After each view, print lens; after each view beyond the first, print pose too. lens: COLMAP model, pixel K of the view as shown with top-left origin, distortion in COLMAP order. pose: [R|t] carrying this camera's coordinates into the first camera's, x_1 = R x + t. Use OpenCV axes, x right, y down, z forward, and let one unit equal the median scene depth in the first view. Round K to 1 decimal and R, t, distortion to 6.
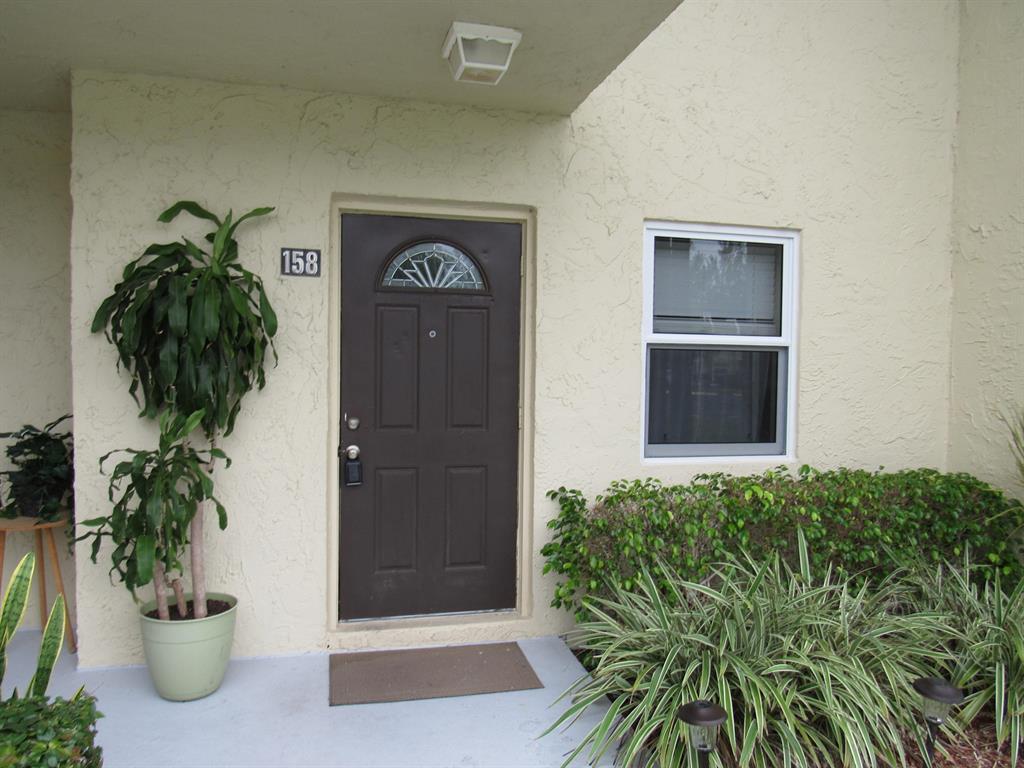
lens RADIAL K [[731.1, 0, 506.8], [0, 731.1, 387.3], [0, 0, 1]] dist [-0.029699, 0.006798]
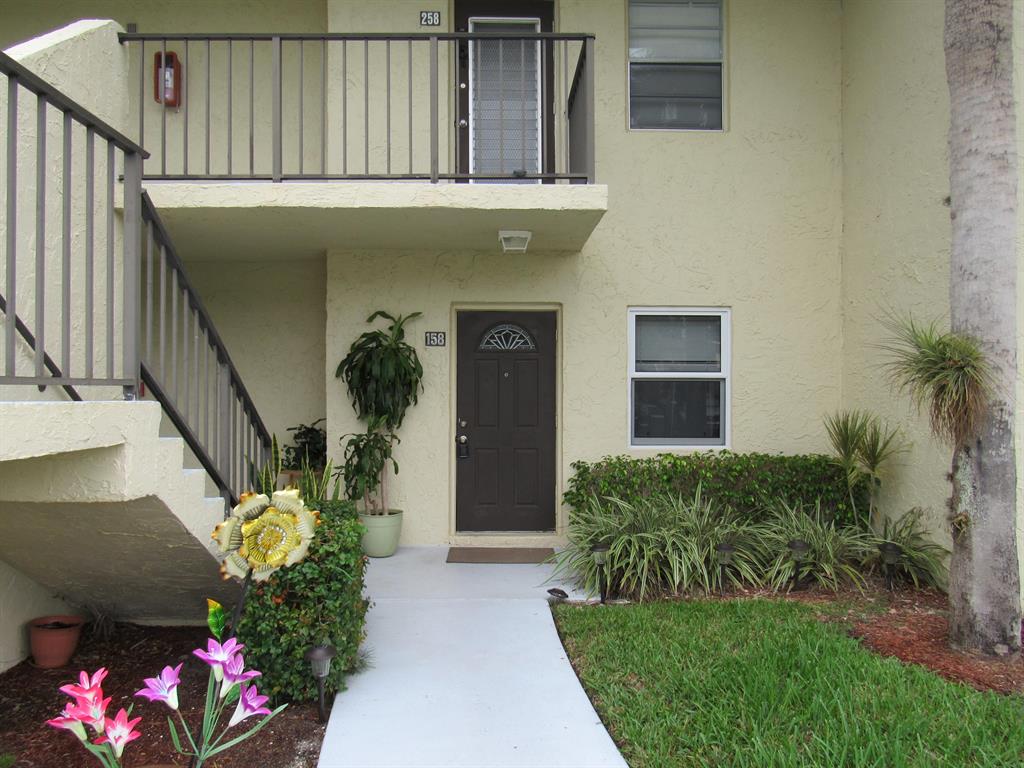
lens RADIAL K [[731.1, 0, 506.8], [0, 731.1, 387.3], [0, 0, 1]] dist [-0.029699, 0.006798]
pose [[0.975204, -0.011670, -0.221001, 0.321869], [0.002762, 0.999173, -0.040574, 0.034243], [0.221292, 0.038957, 0.974429, -0.821357]]
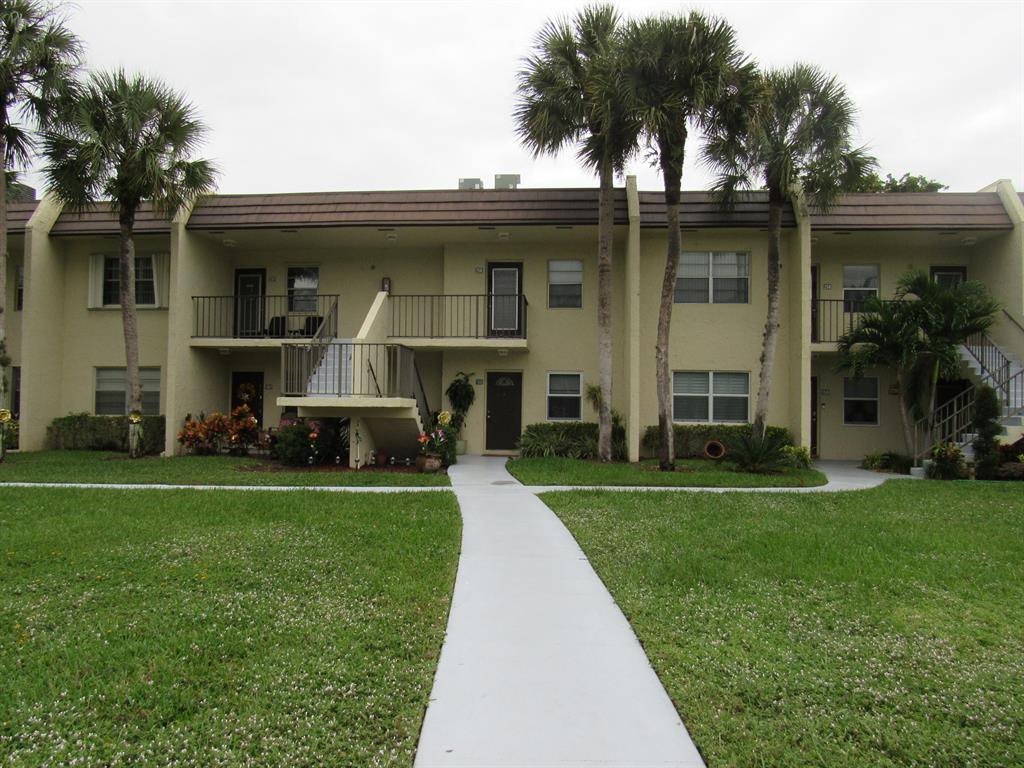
lens RADIAL K [[731.1, 0, 506.8], [0, 731.1, 387.3], [0, 0, 1]] dist [-0.029699, 0.006798]
pose [[0.946881, -0.008881, -0.321463, 1.687976], [-0.012401, 0.997867, -0.064093, 0.221729], [0.321346, 0.064675, 0.944751, -4.150063]]
